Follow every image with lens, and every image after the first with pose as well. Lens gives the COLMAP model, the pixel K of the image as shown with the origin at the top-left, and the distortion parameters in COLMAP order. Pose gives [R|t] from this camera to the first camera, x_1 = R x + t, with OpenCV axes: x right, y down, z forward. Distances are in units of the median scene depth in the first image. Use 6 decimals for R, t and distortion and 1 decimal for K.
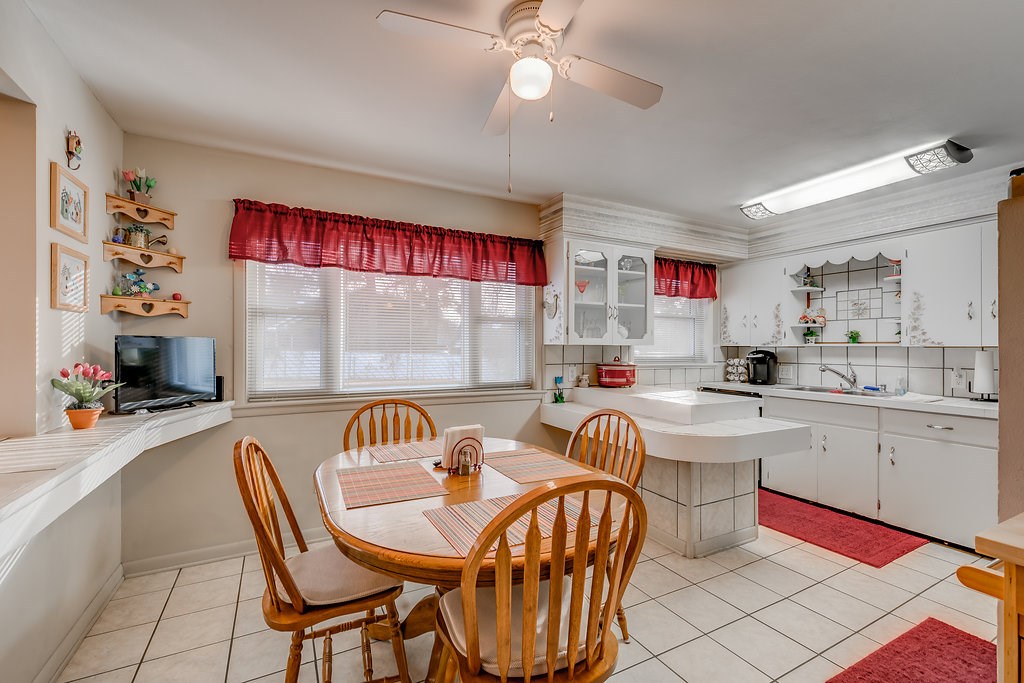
lens RADIAL K [[439.0, 0, 510.7], [0, 439.0, 344.4], [0, 0, 1]] dist [-0.000739, -0.000047]
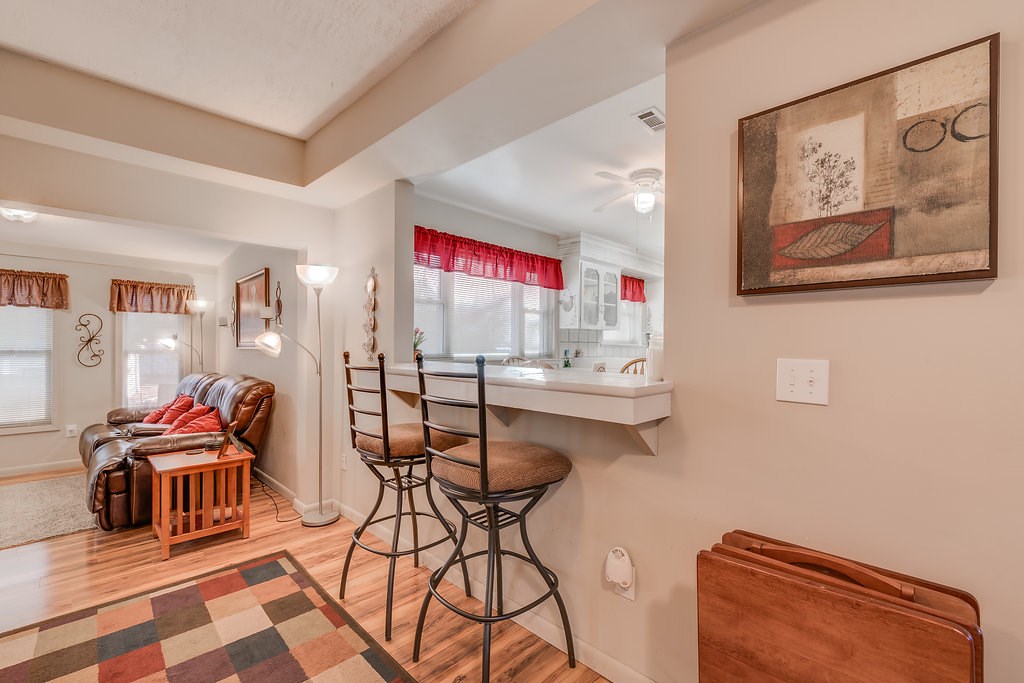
lens RADIAL K [[439.0, 0, 510.7], [0, 439.0, 344.4], [0, 0, 1]] dist [-0.000739, -0.000047]
pose [[0.953200, 0.006957, 0.302262, -0.534849], [-0.008146, 0.999963, 0.002672, 0.051446], [-0.302232, -0.005010, 0.953221, -0.385792]]
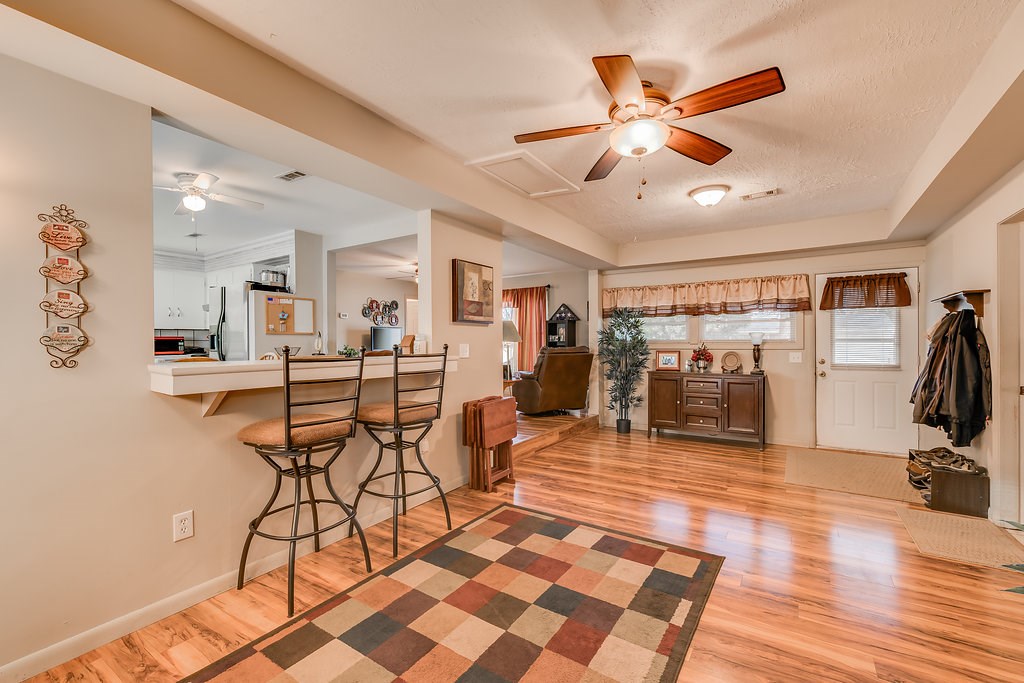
lens RADIAL K [[439.0, 0, 510.7], [0, 439.0, 344.4], [0, 0, 1]] dist [-0.000739, -0.000047]
pose [[-0.487920, 0.000584, 0.872888, -1.191356], [0.001318, 0.999999, 0.000067, 0.063139], [-0.872887, 0.001183, -0.487921, 0.288607]]
